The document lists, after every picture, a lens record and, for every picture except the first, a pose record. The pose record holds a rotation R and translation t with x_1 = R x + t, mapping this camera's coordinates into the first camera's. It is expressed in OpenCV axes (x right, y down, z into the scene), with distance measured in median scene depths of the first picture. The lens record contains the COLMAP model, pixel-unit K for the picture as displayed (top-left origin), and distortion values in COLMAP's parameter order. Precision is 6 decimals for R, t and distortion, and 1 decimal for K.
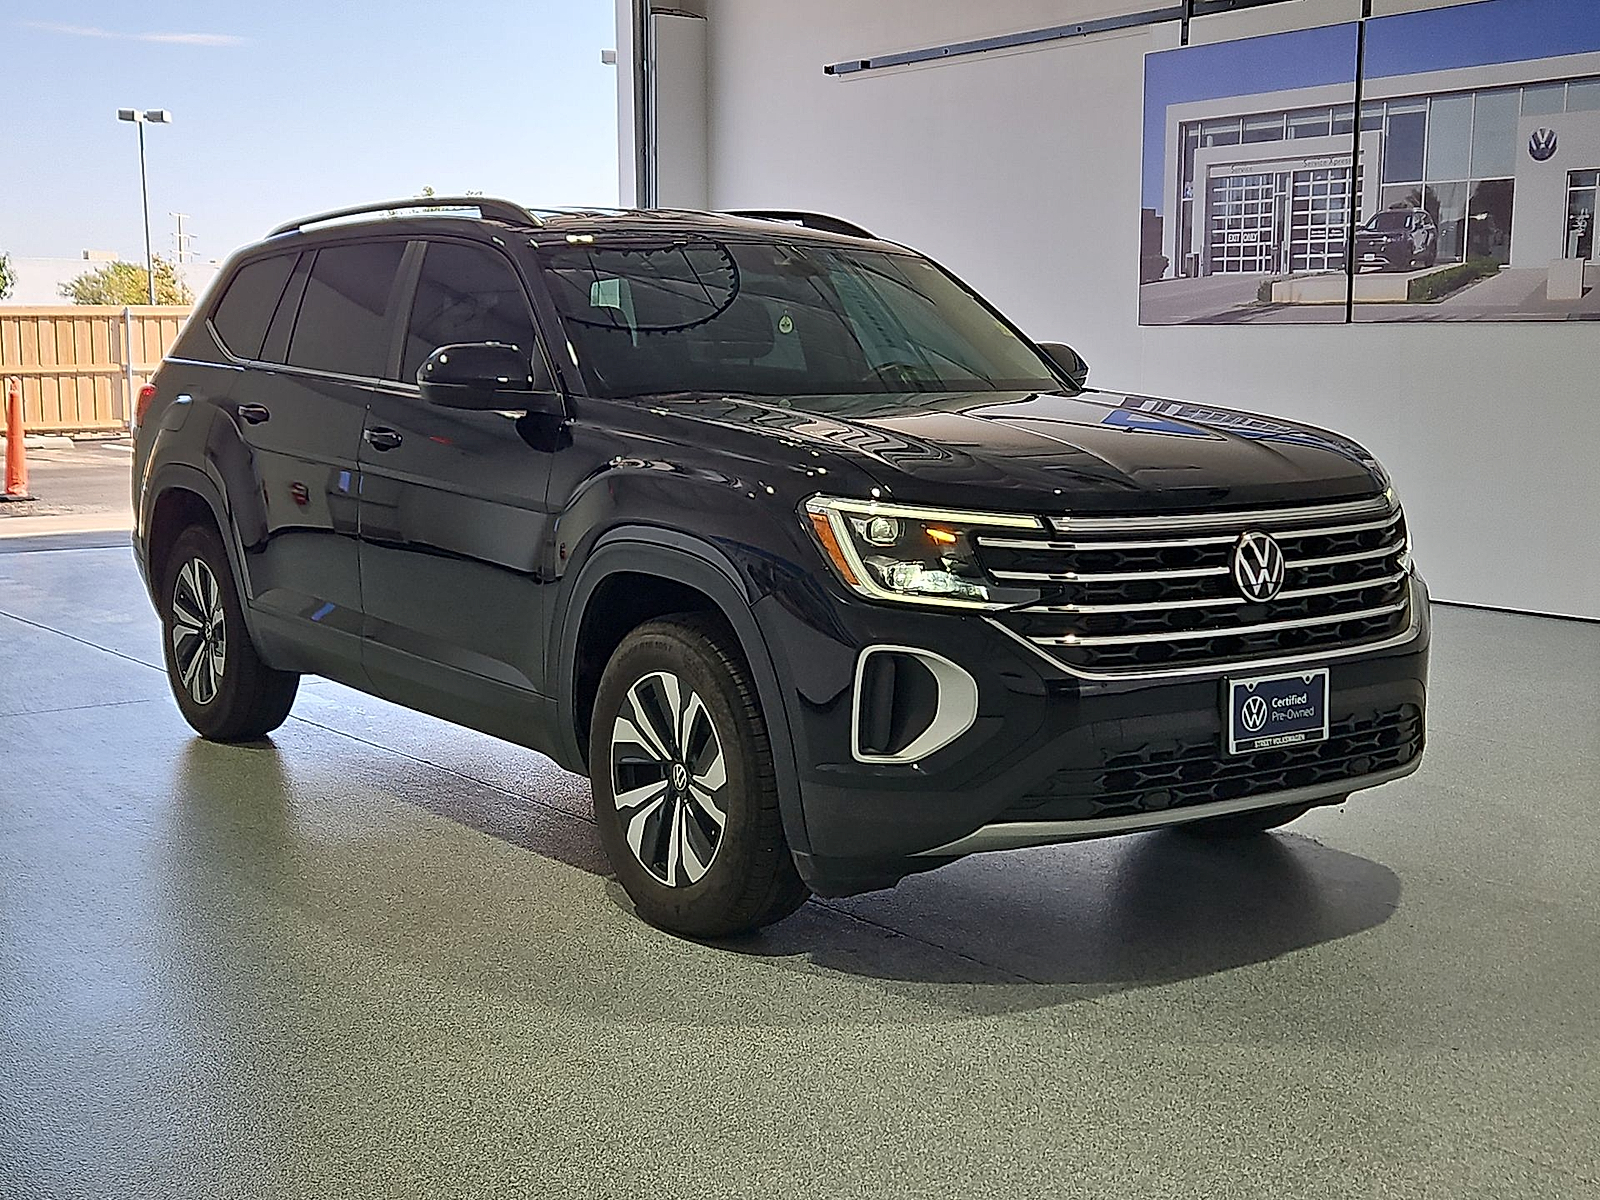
lens RADIAL K [[2197.2, 0, 758.9], [0, 2197.2, 595.3], [0, 0, 1]] dist [0.025108, 0.116974]
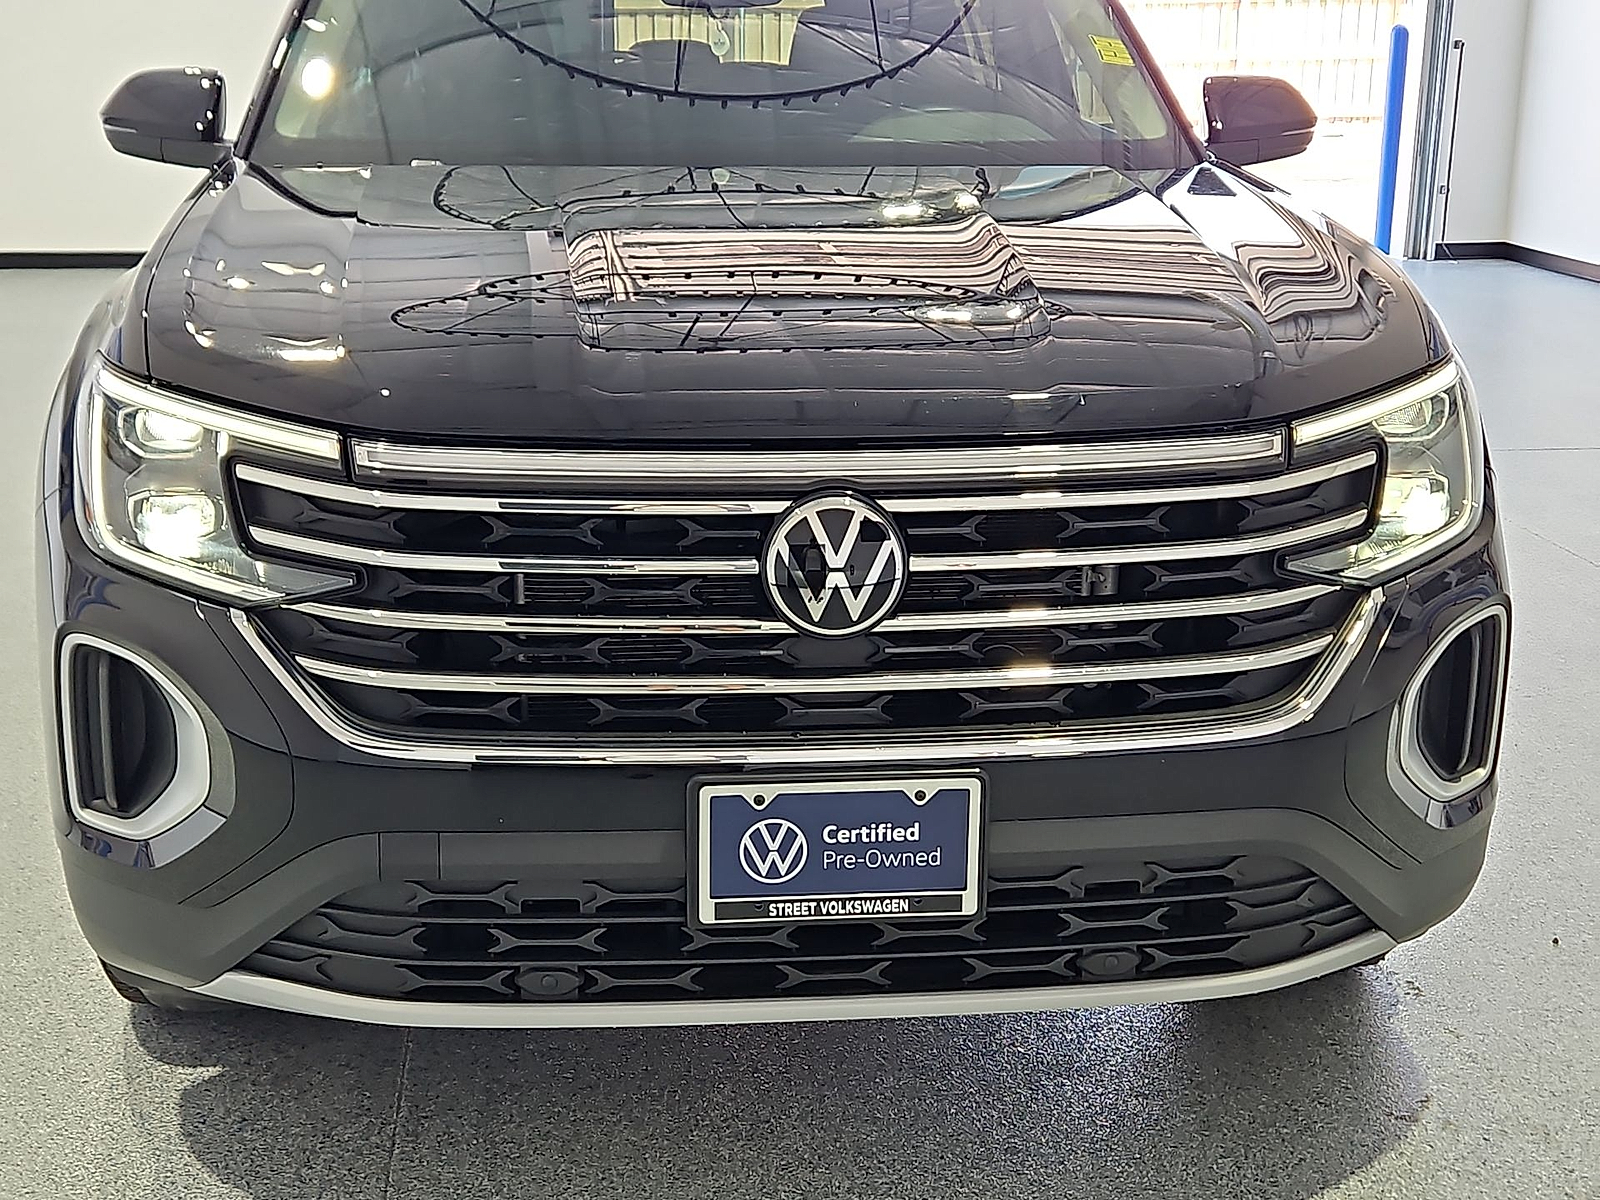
lens RADIAL K [[2197.2, 0, 758.9], [0, 2197.2, 595.3], [0, 0, 1]] dist [0.025108, 0.116974]
pose [[0.867778, 0.134348, -0.478447, 0.447606], [-0.064533, 0.985076, 0.159564, -0.084234], [0.492744, -0.107590, 0.863497, 0.548595]]
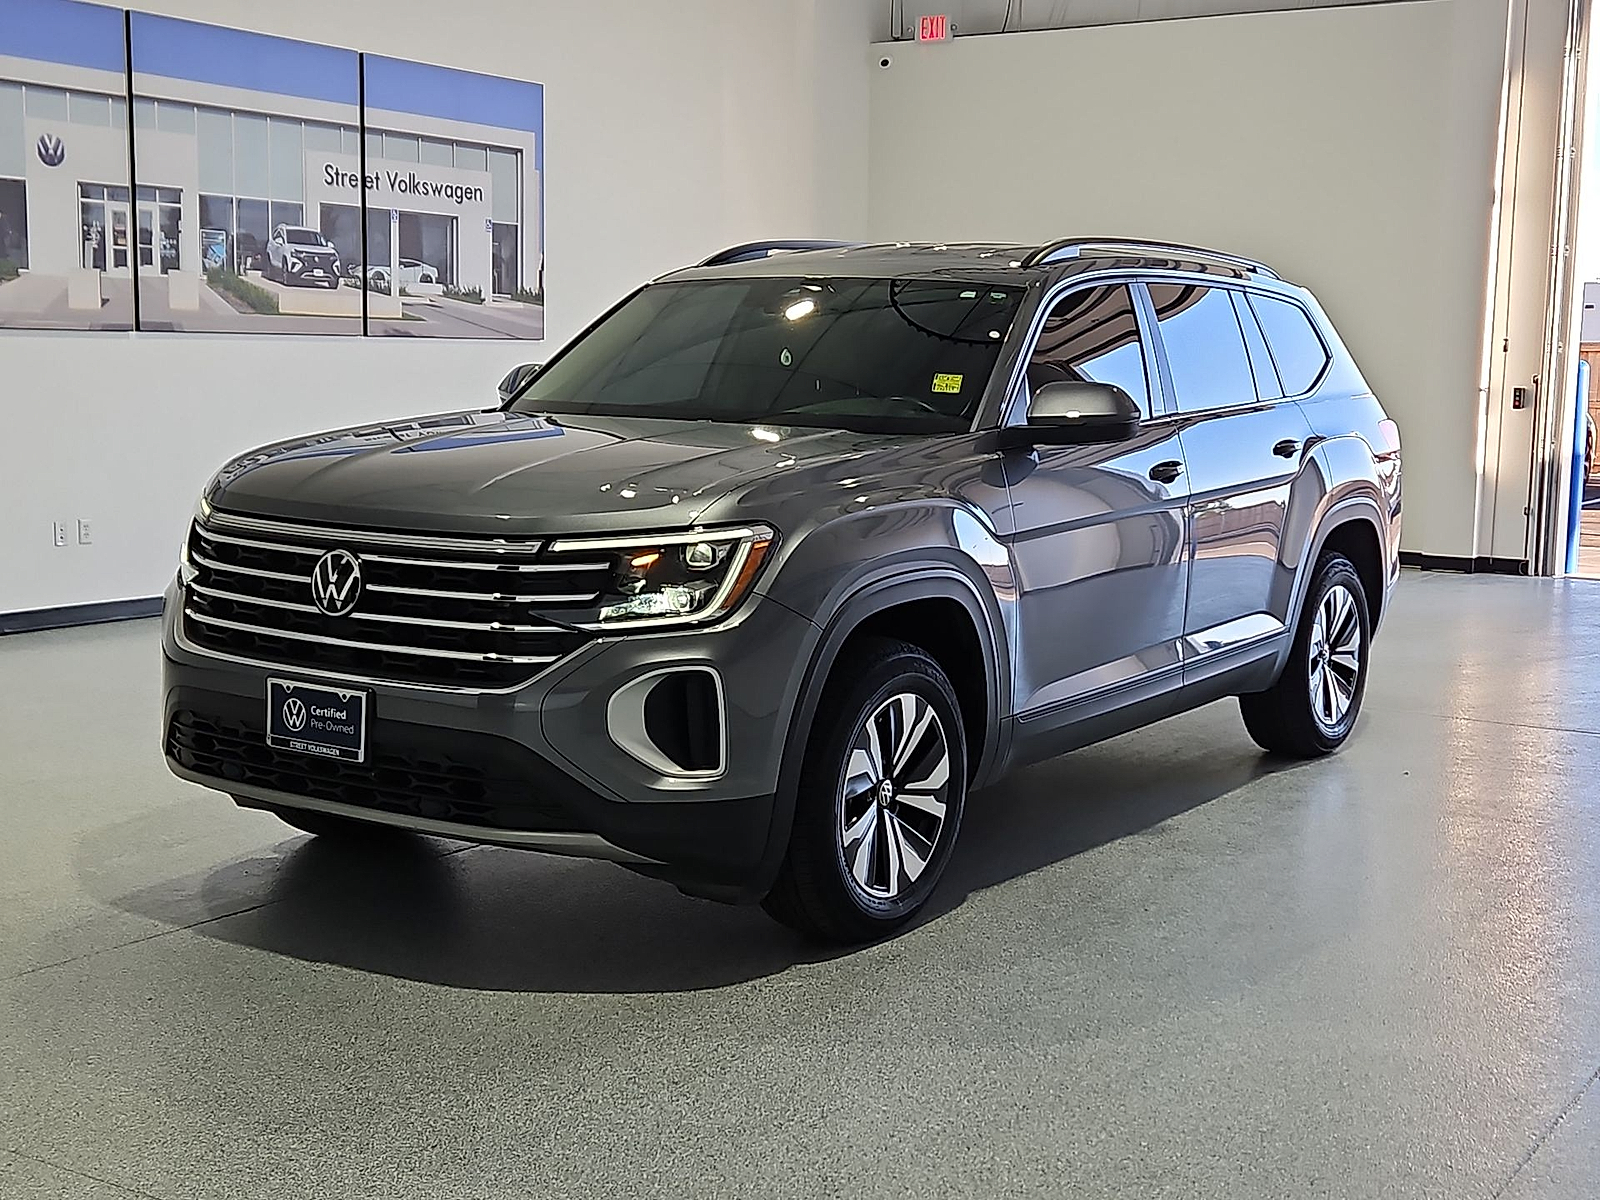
lens RADIAL K [[2197.2, 0, 758.9], [0, 2197.2, 595.3], [0, 0, 1]] dist [0.025108, 0.116974]
pose [[0.351067, 0.123141, -0.928218, 1.254150], [-0.132299, 0.987893, 0.081020, -0.116877], [0.926957, 0.094359, 0.363108, 0.795193]]
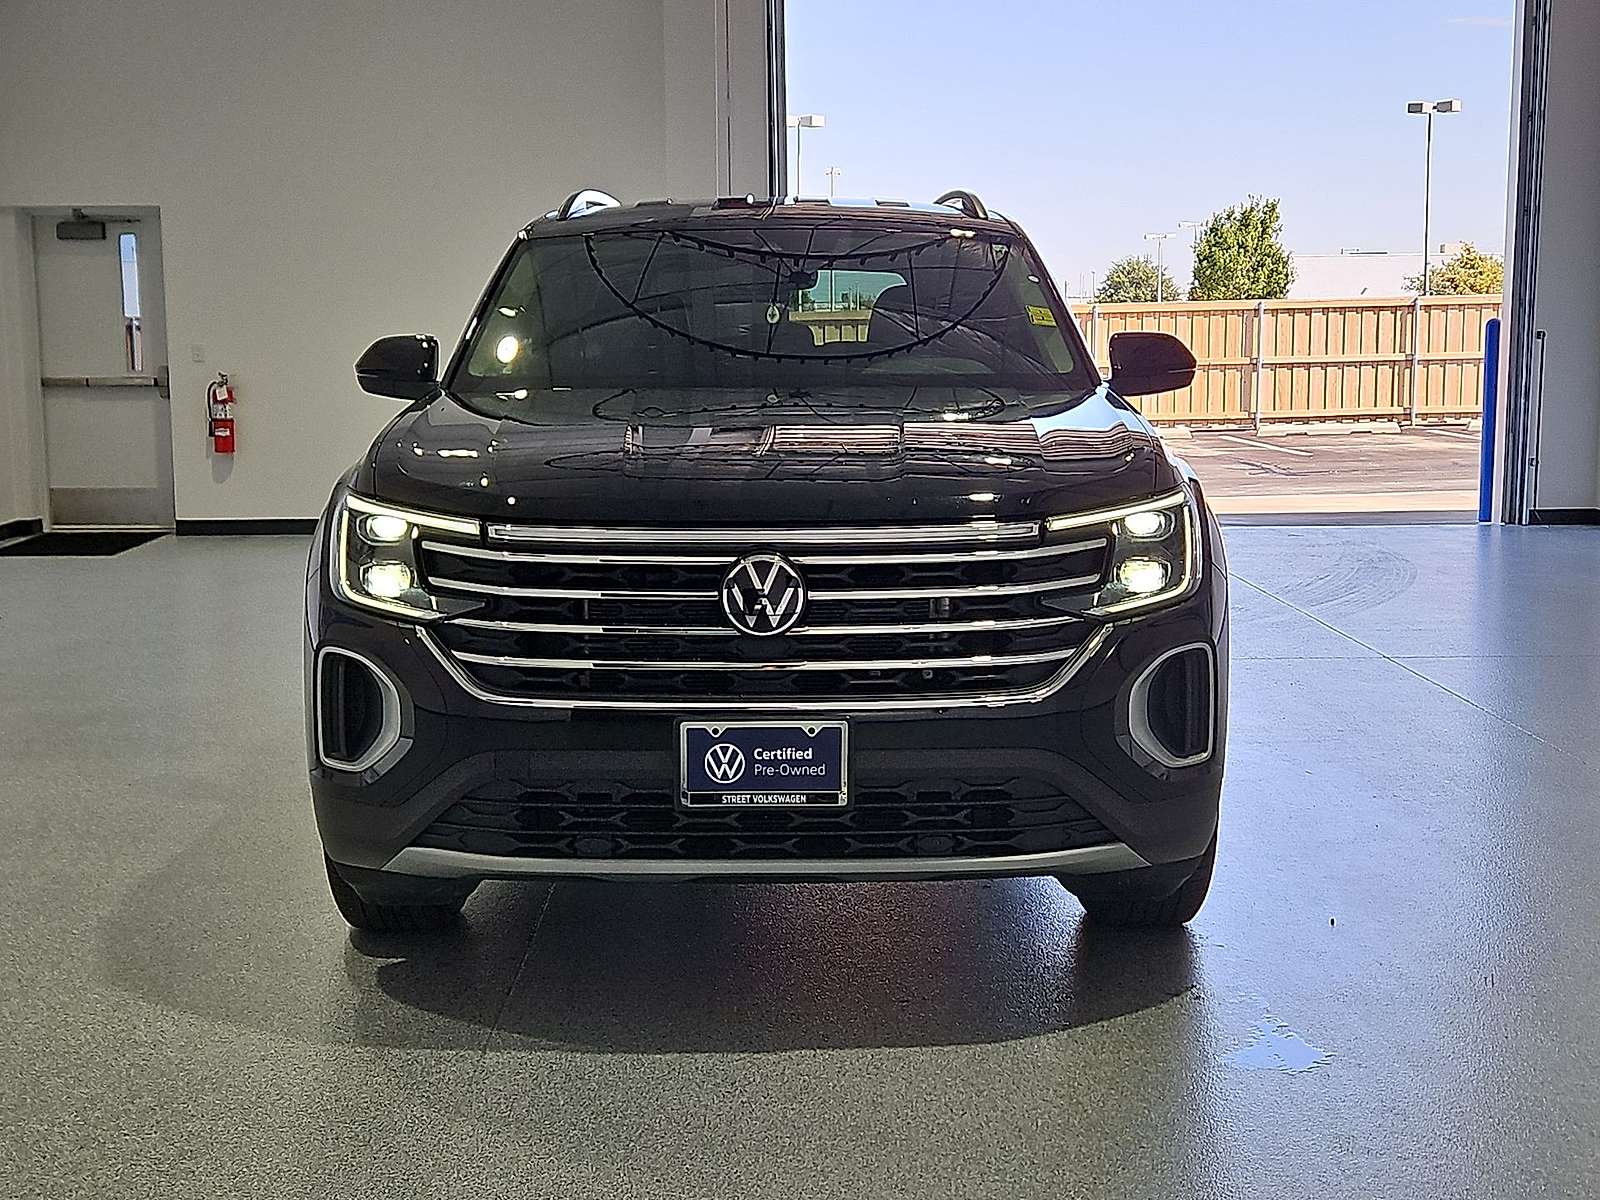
lens RADIAL K [[2197.2, 0, 758.9], [0, 2197.2, 595.3], [0, 0, 1]] dist [0.025108, 0.116974]
pose [[0.812352, 0.069777, -0.578978, 0.712042], [-0.064109, 0.997484, 0.030263, -0.037994], [0.579633, 0.012533, 0.814781, 0.297130]]
